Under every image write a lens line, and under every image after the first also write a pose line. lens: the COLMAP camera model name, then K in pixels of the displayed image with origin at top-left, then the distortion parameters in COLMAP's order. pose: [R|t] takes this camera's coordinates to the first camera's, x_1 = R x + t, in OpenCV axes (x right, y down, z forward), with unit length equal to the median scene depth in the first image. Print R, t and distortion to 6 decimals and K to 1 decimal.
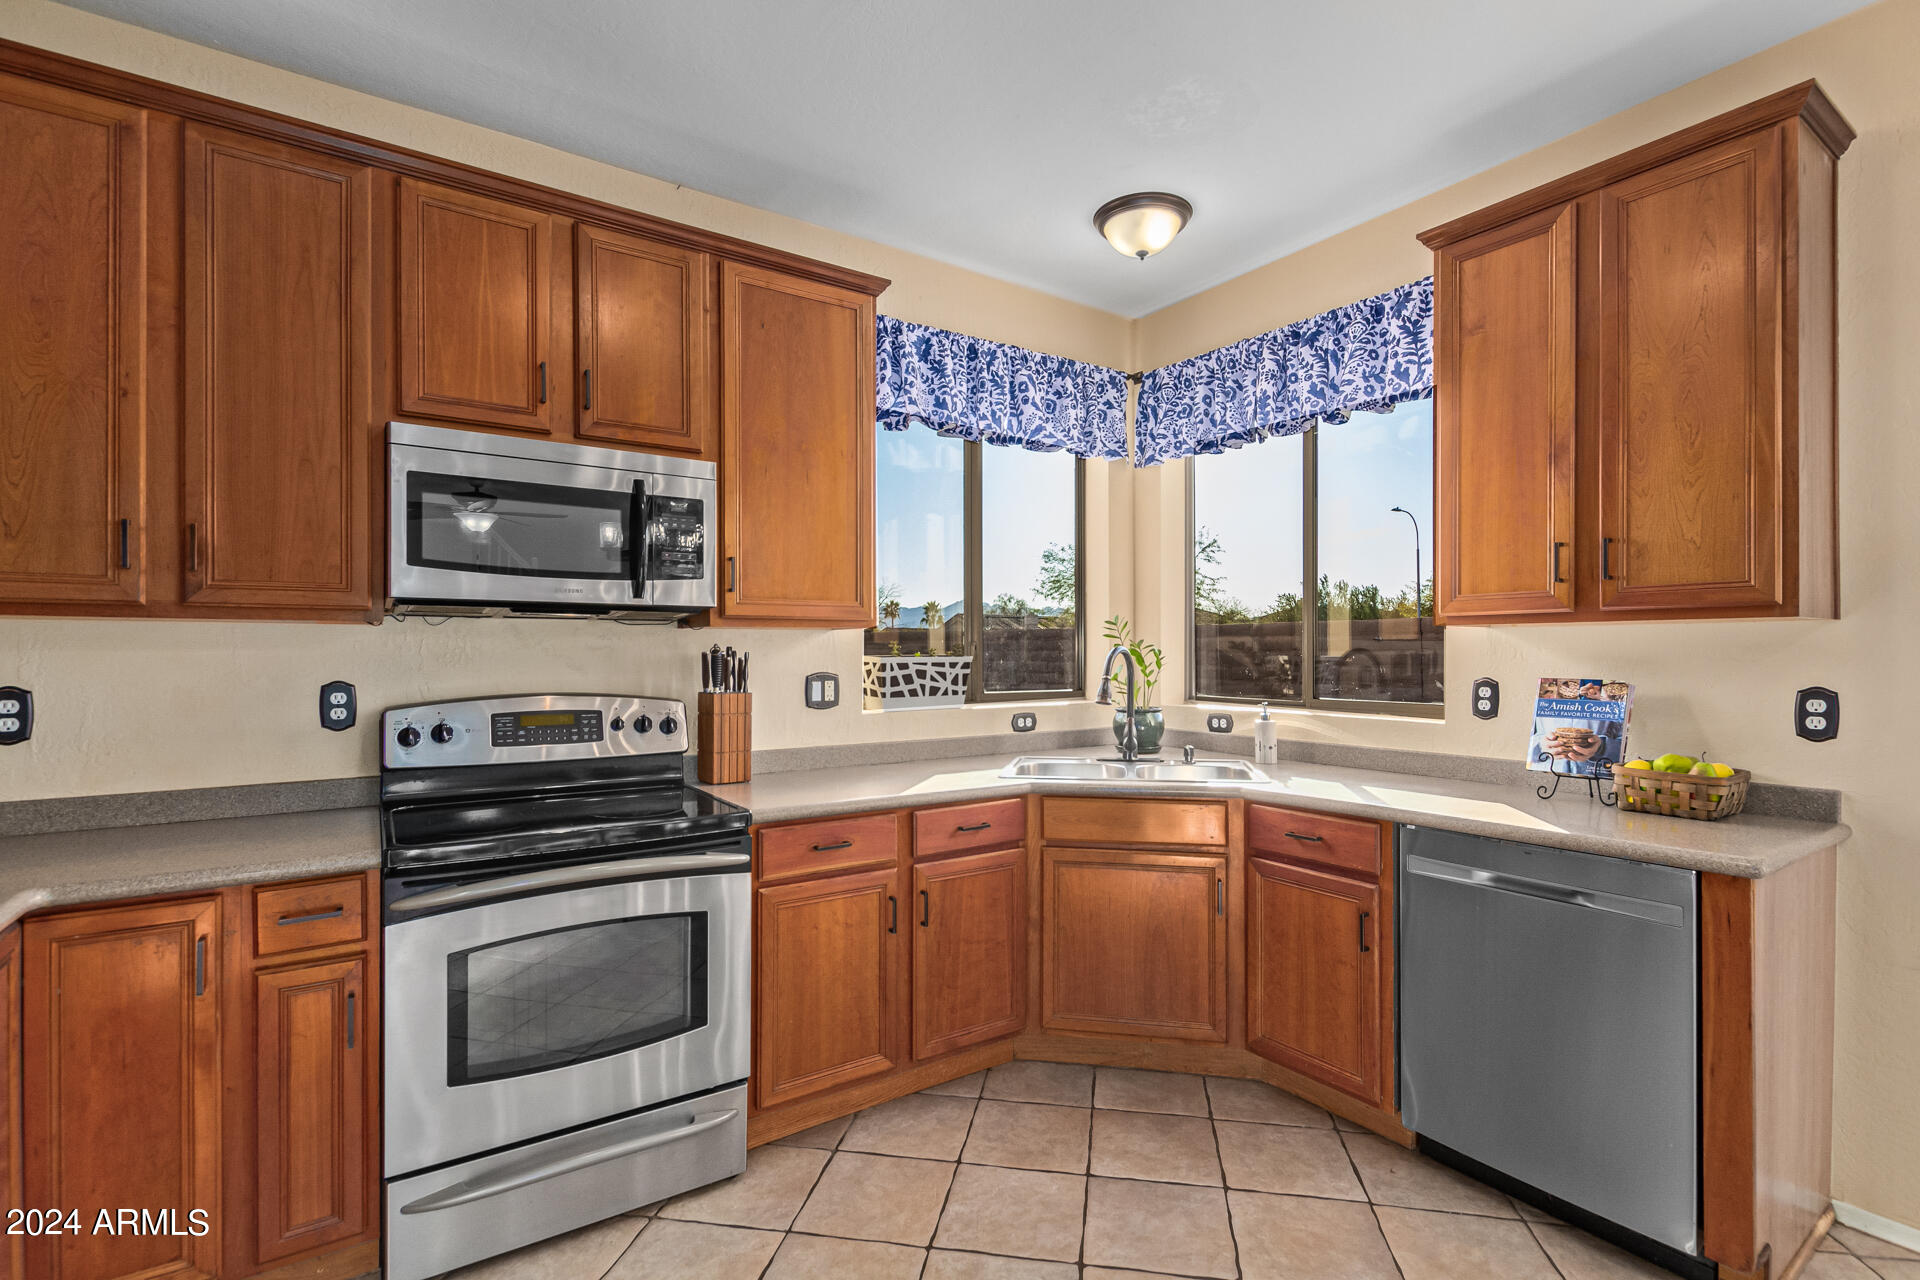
lens RADIAL K [[889.2, 0, 969.6], [0, 889.2, 652.9], [0, 0, 1]] dist [0.007611, -0.000676]
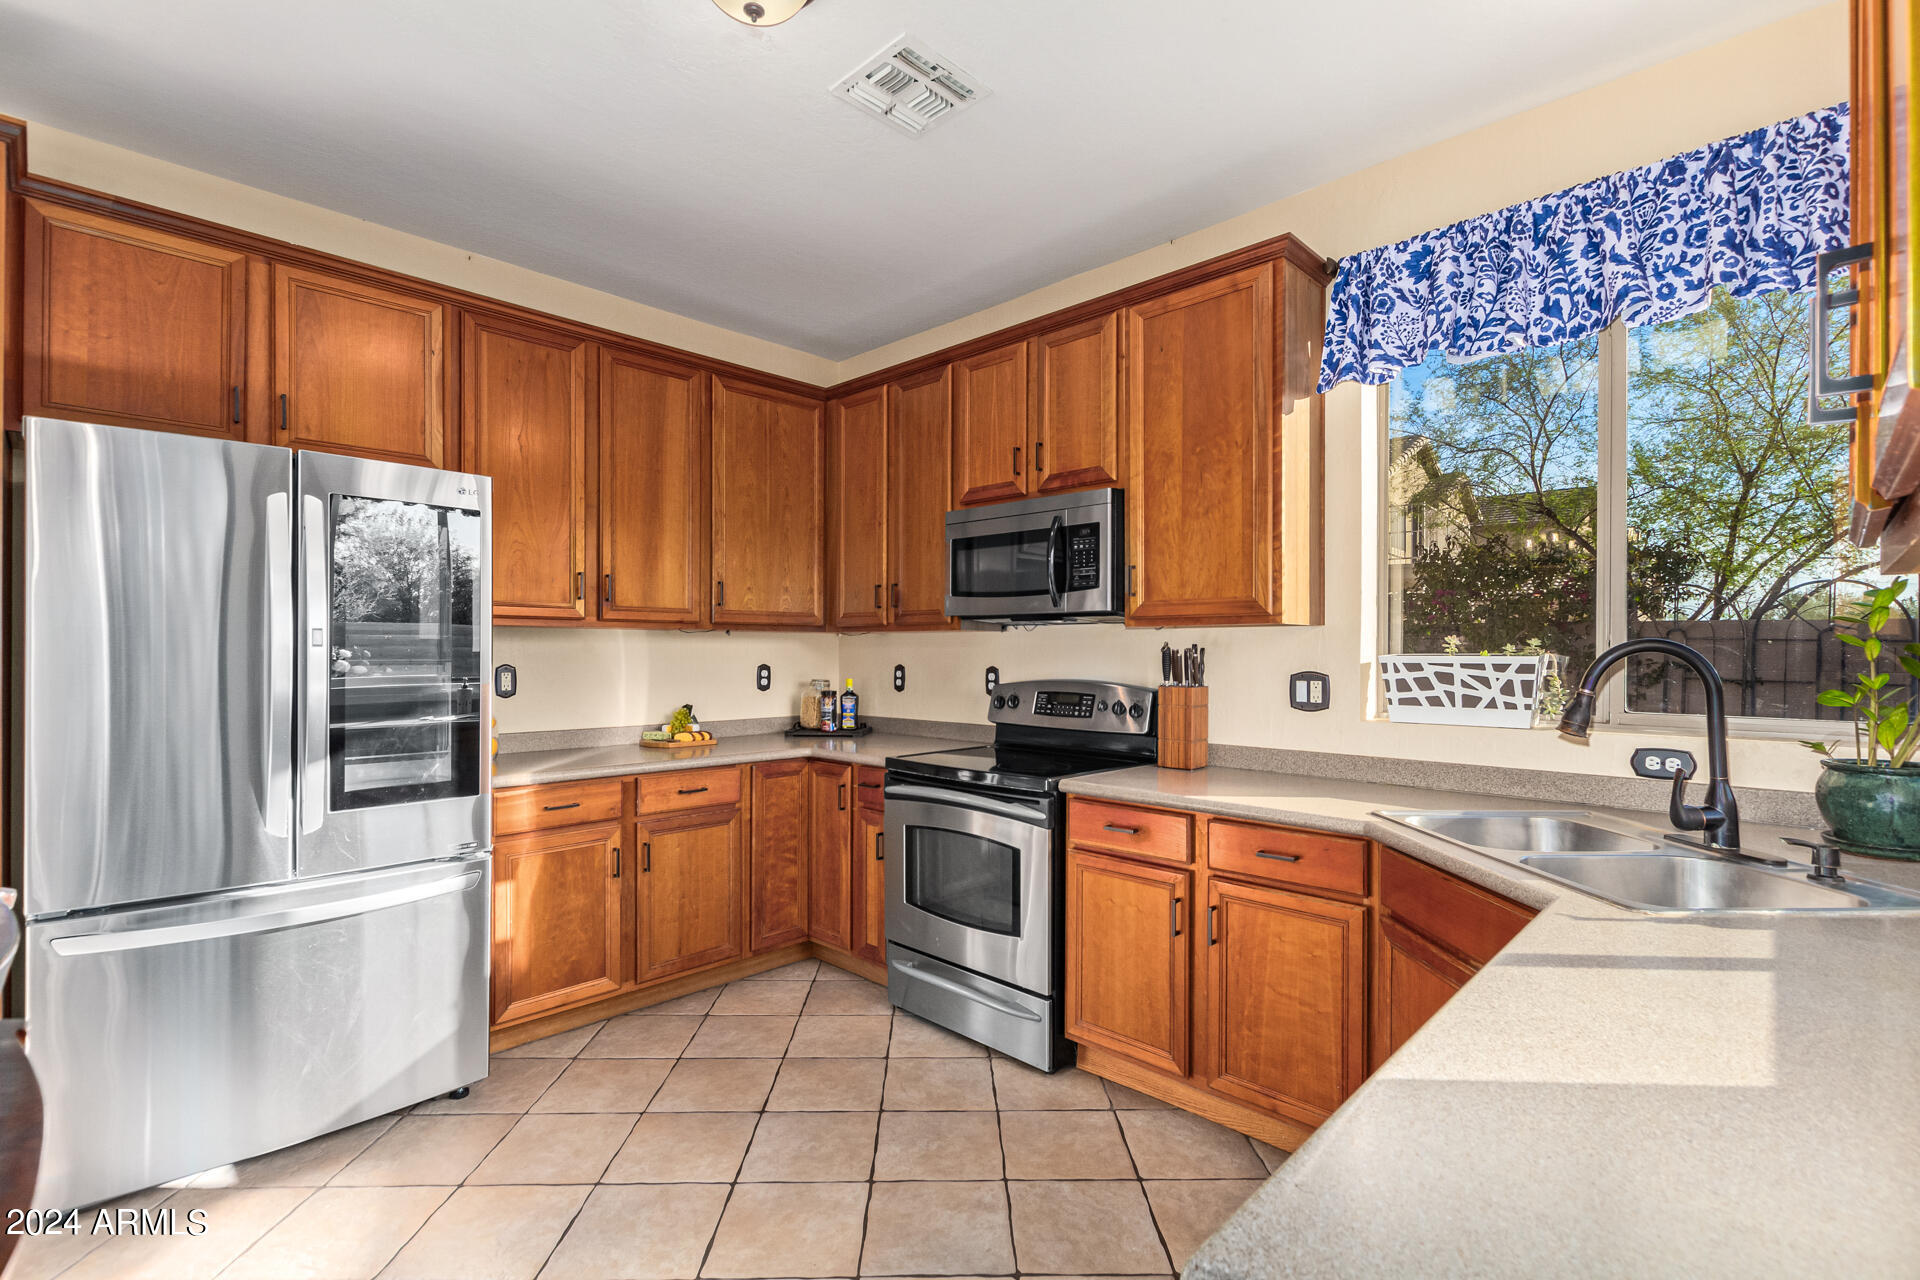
lens RADIAL K [[889.2, 0, 951.4], [0, 889.2, 650.5], [0, 0, 1]] dist [0.007611, -0.000676]
pose [[0.193100, 0.005799, -0.981162, 0.709947], [-0.000487, 0.999983, 0.005814, -0.005080], [0.981179, -0.000645, 0.193100, 0.485638]]
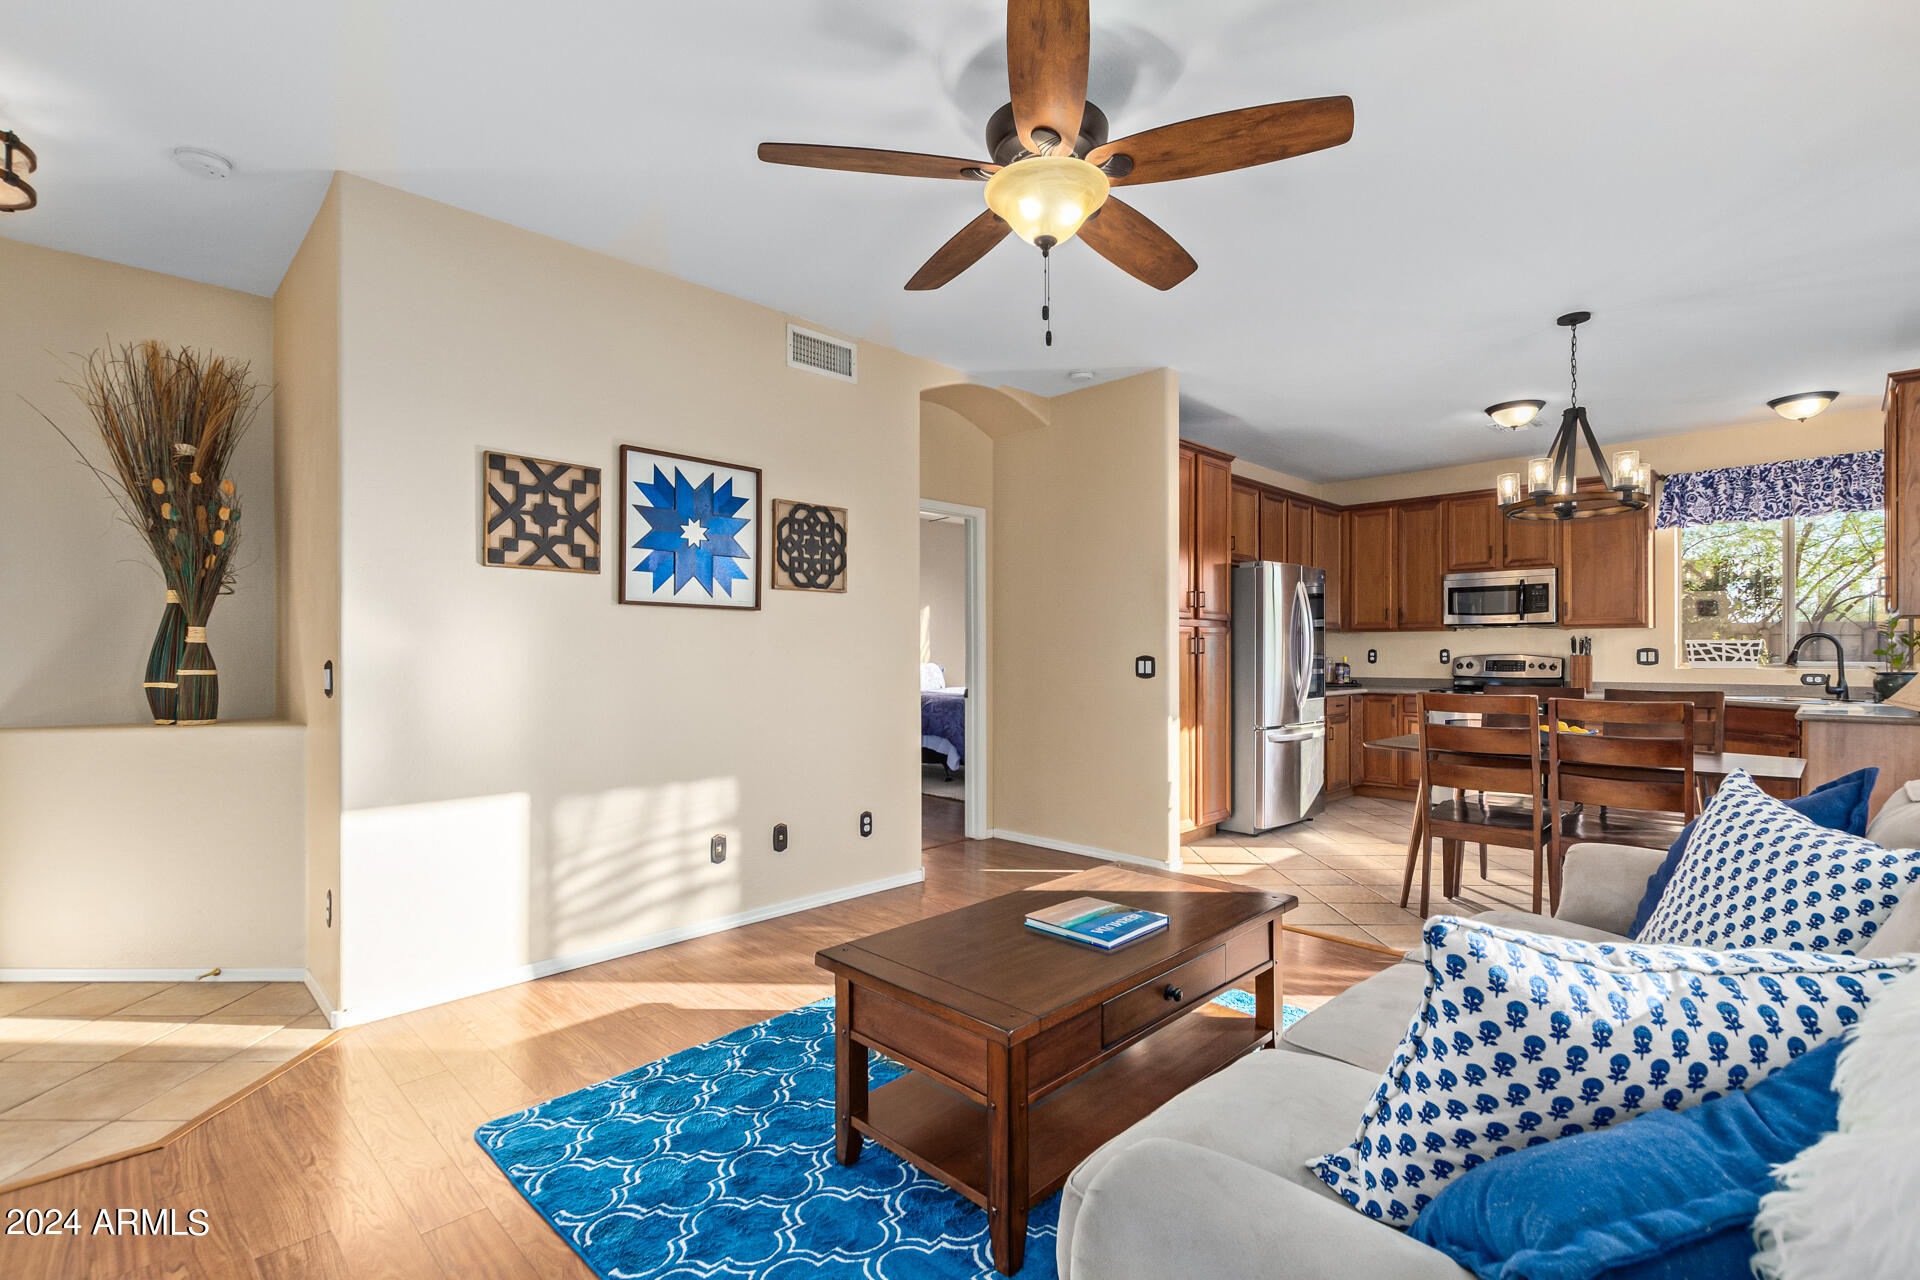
lens RADIAL K [[889.2, 0, 962.7], [0, 889.2, 651.2], [0, 0, 1]] dist [0.007611, -0.000676]
pose [[0.179670, 0.003692, -0.983720, 1.749920], [0.003306, 0.999985, 0.004357, 0.015856], [0.983721, -0.004035, 0.179655, -1.065123]]
